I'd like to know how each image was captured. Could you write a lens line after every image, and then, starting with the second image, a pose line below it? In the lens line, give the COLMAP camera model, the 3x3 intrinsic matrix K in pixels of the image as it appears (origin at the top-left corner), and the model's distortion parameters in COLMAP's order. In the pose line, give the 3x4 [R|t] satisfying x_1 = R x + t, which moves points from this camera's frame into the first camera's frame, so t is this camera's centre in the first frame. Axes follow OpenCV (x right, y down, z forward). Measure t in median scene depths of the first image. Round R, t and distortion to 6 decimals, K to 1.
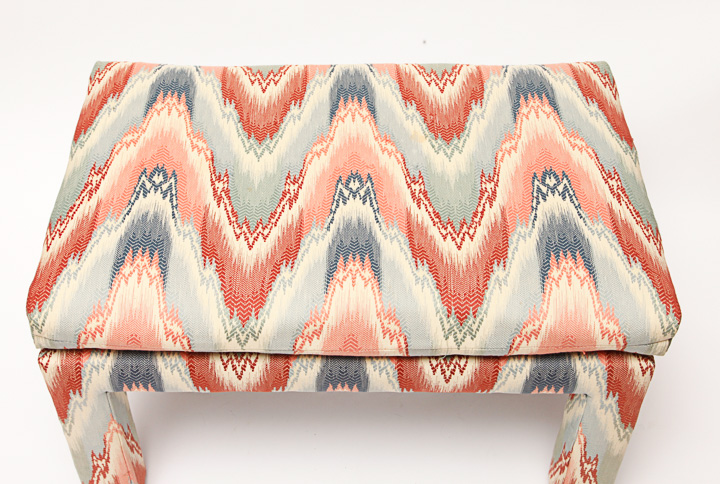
lens RADIAL K [[940.7, 0, 350.0], [0, 940.7, 240.3], [0, 0, 1]] dist [0.043063, 0.000000]
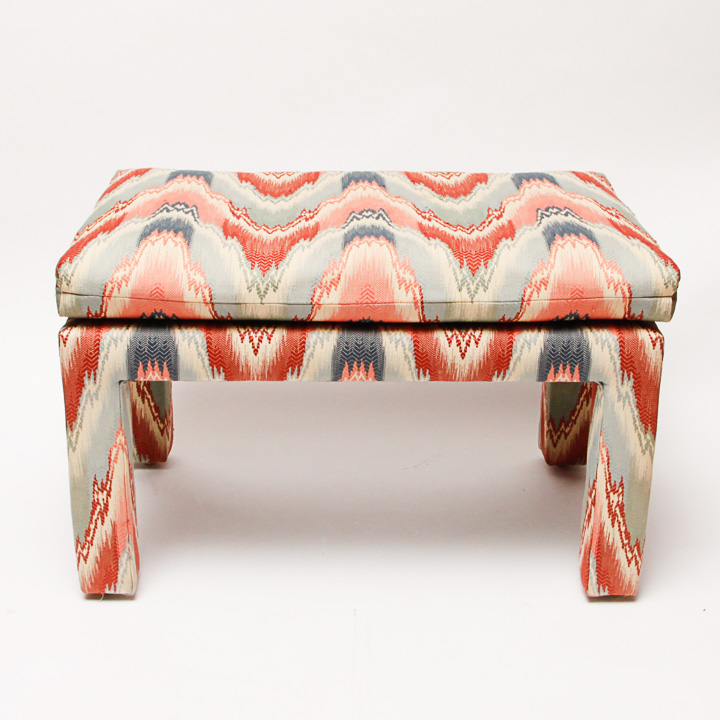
lens RADIAL K [[1152.7, 0, 365.6], [0, 1152.7, 354.9], [0, 0, 1]] dist [-0.093242, 0.000000]
pose [[0.999766, -0.002107, 0.021539, -0.026509], [0.009945, 0.928682, -0.370744, 0.593522], [-0.019222, 0.370871, 0.928485, -0.135051]]
